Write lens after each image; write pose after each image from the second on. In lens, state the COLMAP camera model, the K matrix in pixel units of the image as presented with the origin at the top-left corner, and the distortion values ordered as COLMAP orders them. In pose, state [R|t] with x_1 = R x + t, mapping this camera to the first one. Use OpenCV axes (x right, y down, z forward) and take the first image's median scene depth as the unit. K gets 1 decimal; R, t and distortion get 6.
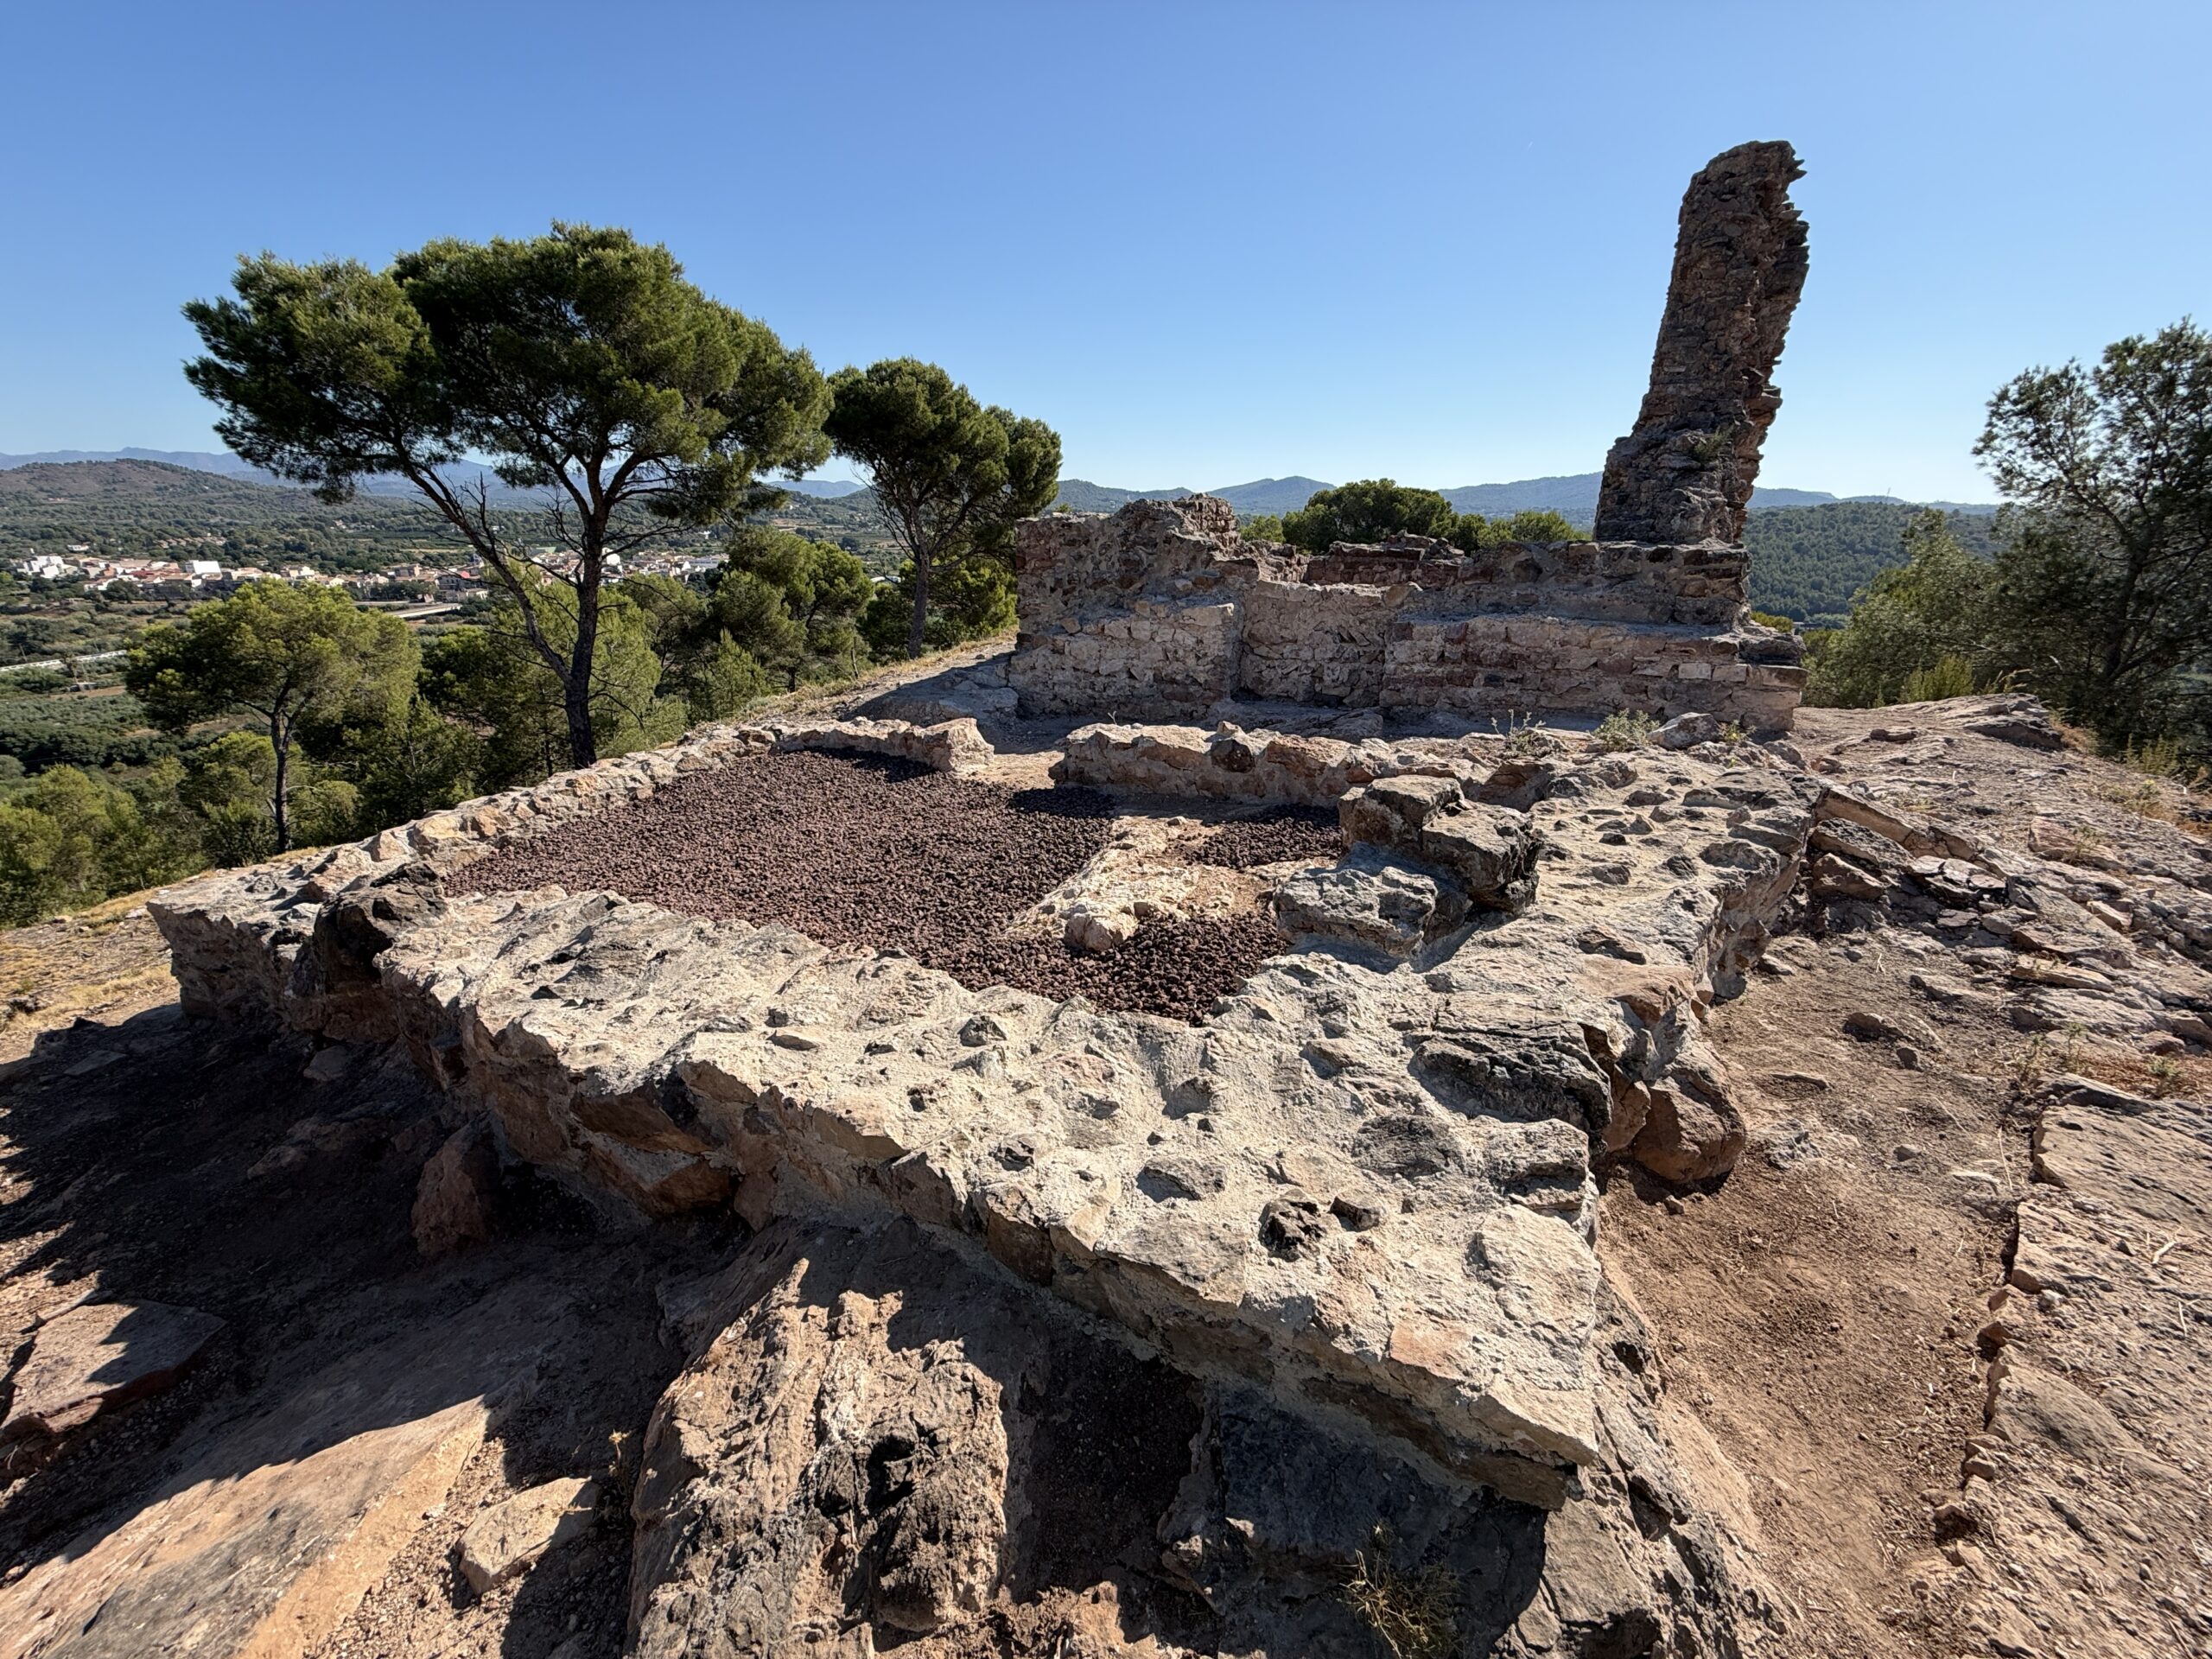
lens RADIAL K [[872.2, 0, 1106.6], [0, 872.2, 829.1], [0, 0, 1]] dist [0.000082, 0.000459]
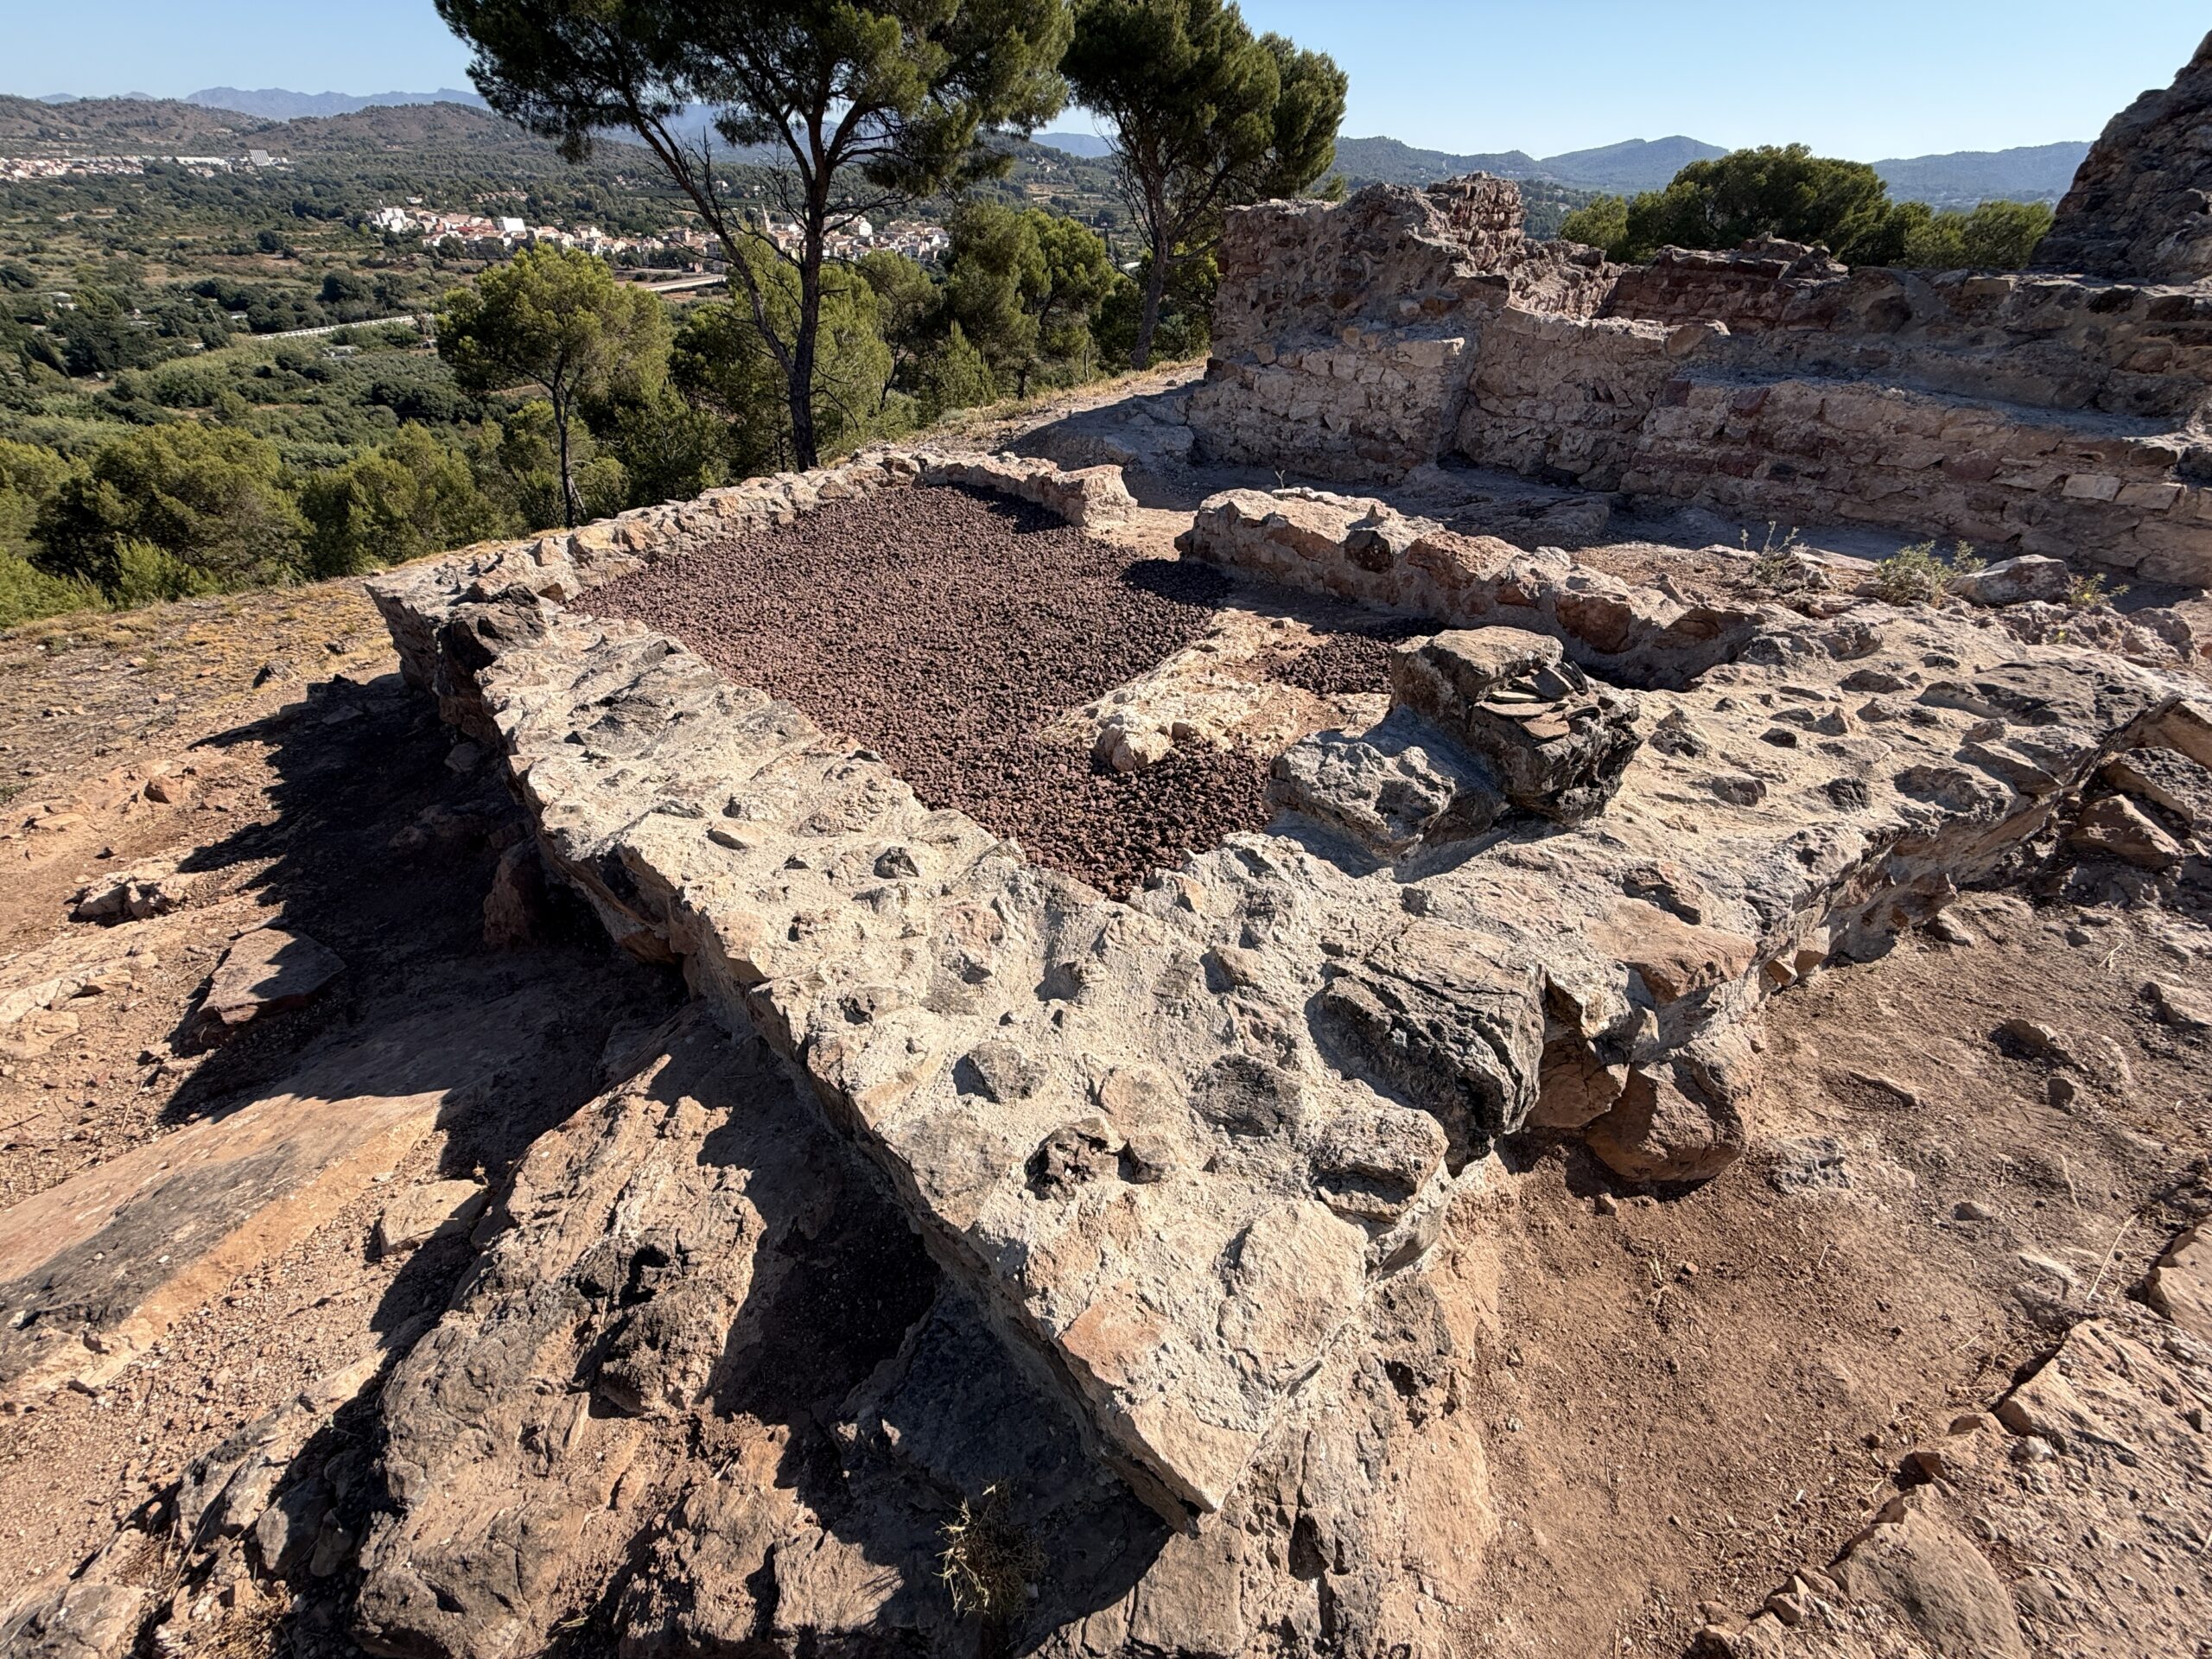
lens RADIAL K [[872.2, 0, 1112.3], [0, 872.2, 825.8], [0, 0, 1]] dist [0.000082, 0.000459]
pose [[0.962972, 0.175581, -0.204589, 0.237131], [-0.110081, 0.948785, 0.296124, -0.102982], [0.246105, -0.262638, 0.932981, 0.141026]]
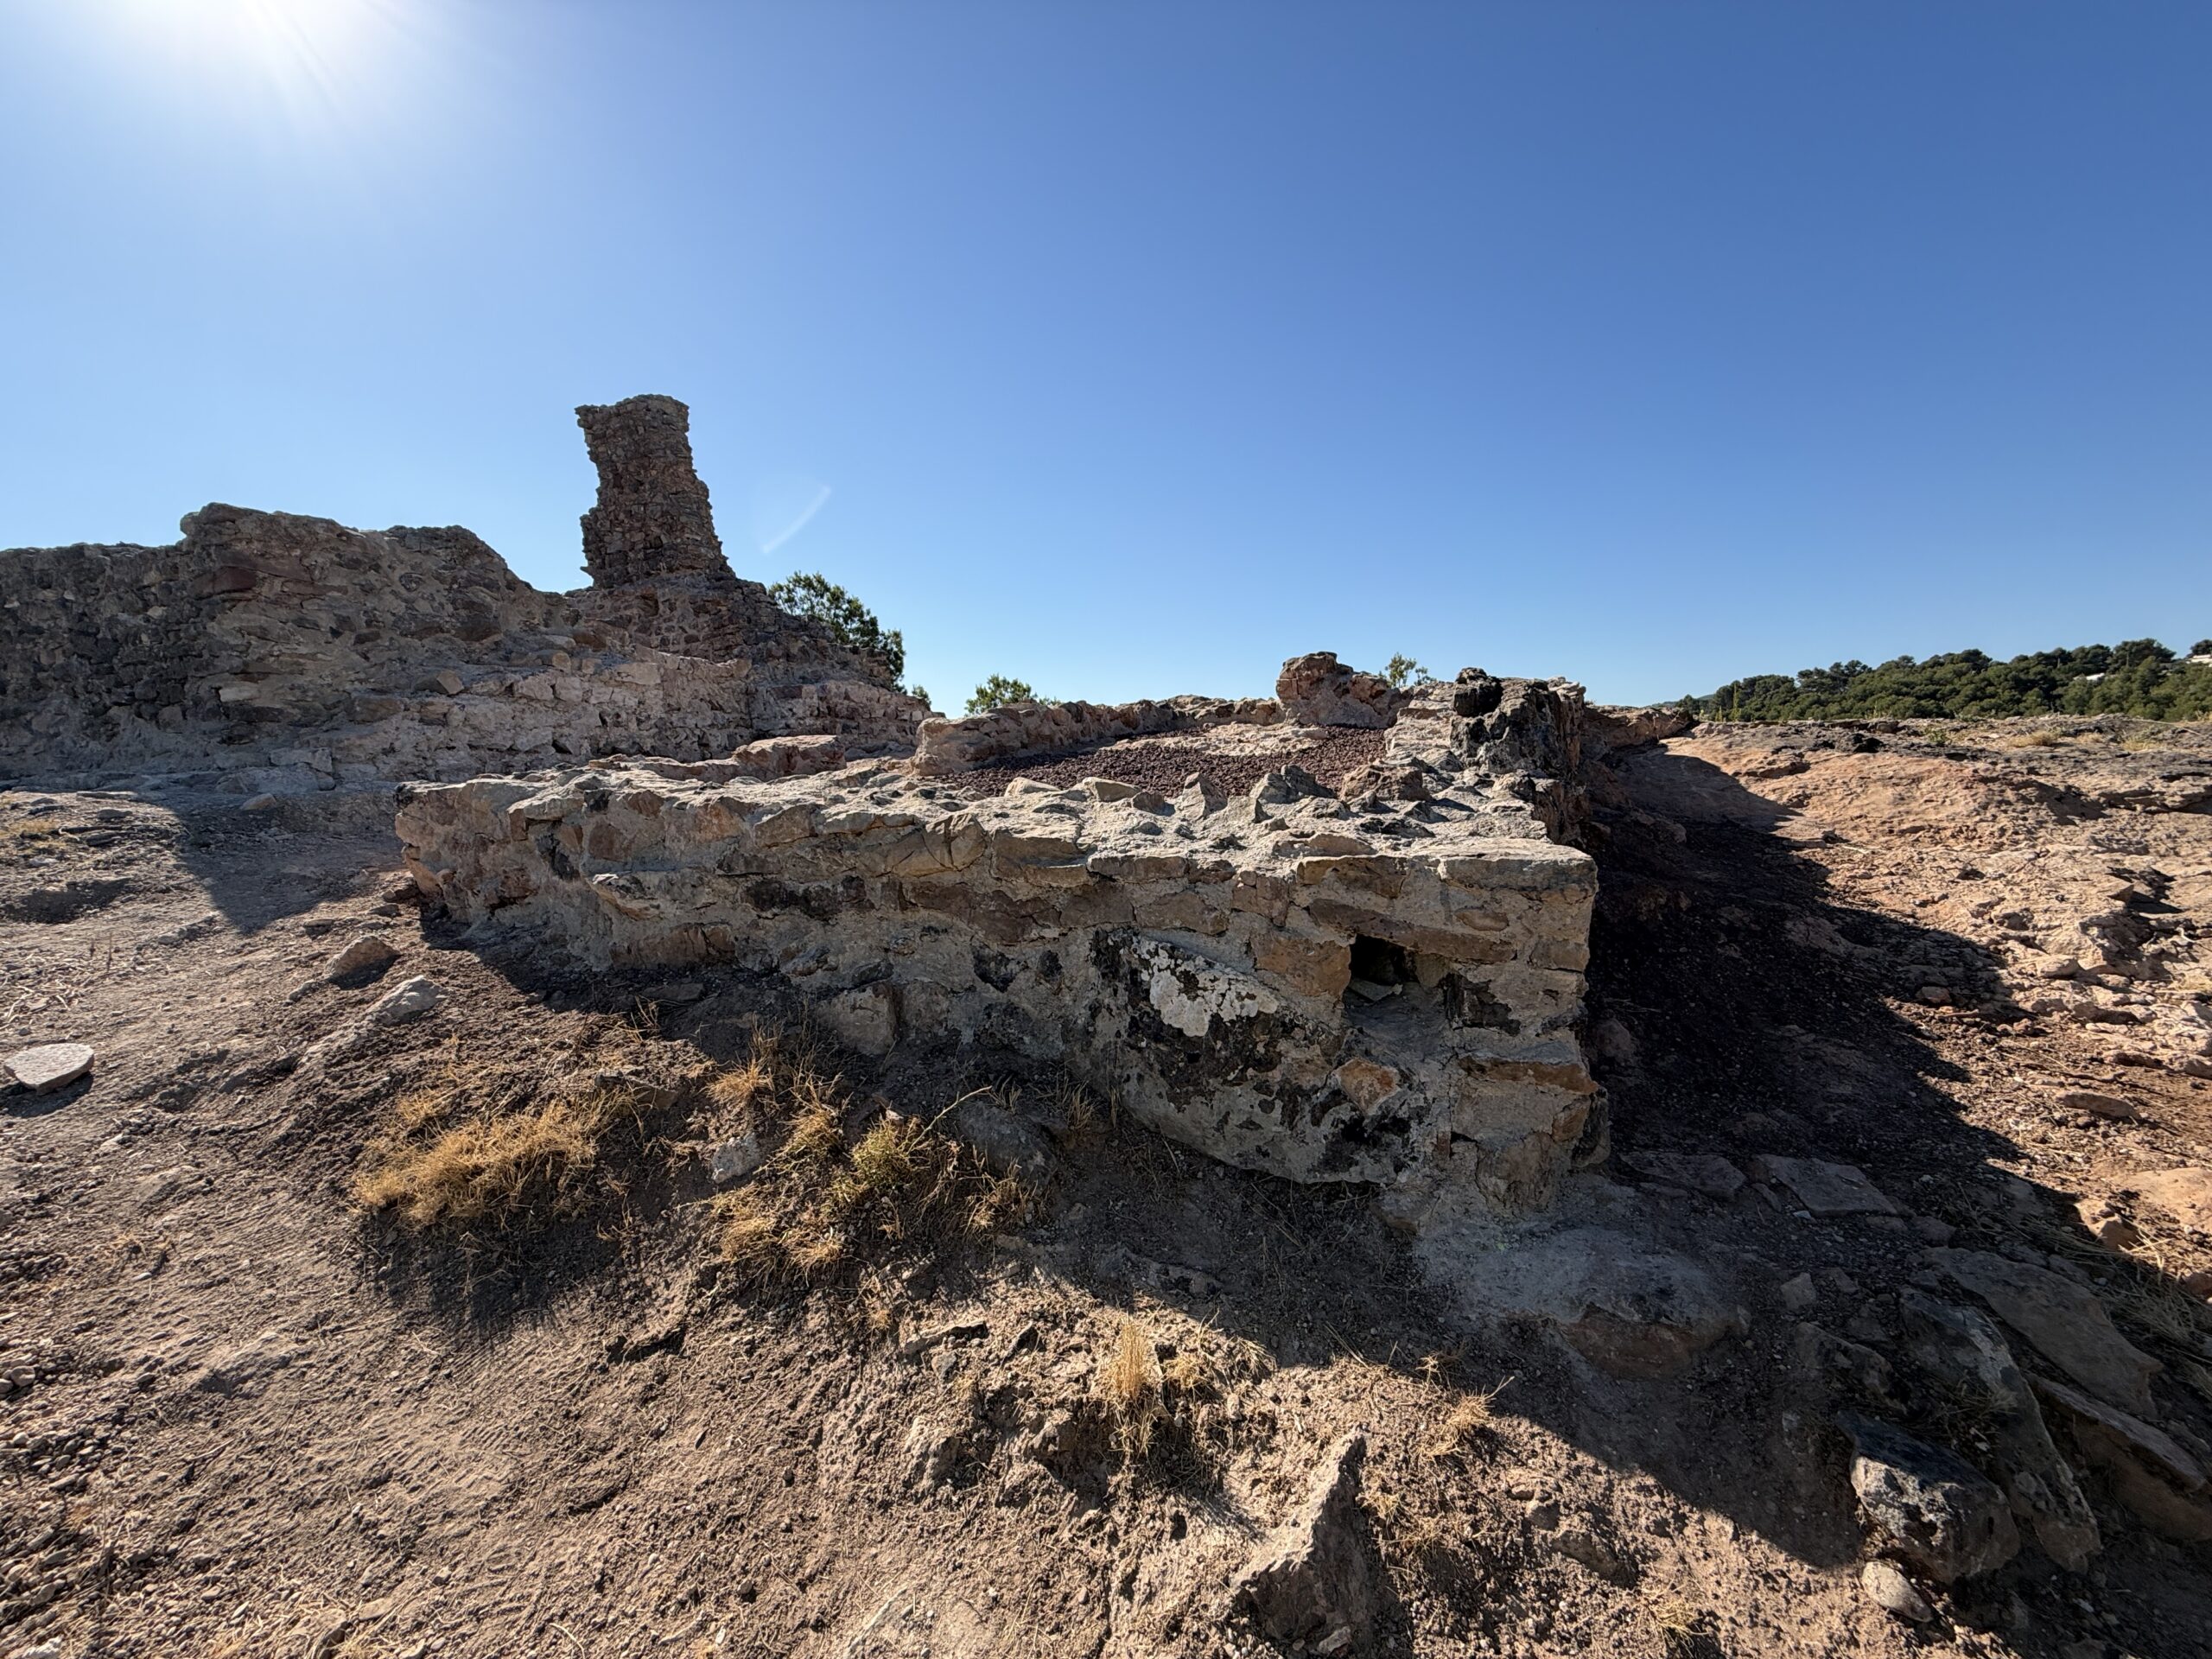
lens RADIAL K [[872.2, 0, 1092.5], [0, 872.2, 827.3], [0, 0, 1]] dist [0.000082, 0.000459]
pose [[-0.047399, -0.083109, 0.995413, -2.504021], [0.356275, 0.929582, 0.094578, -0.076173], [-0.933178, 0.359124, -0.014452, 2.059378]]
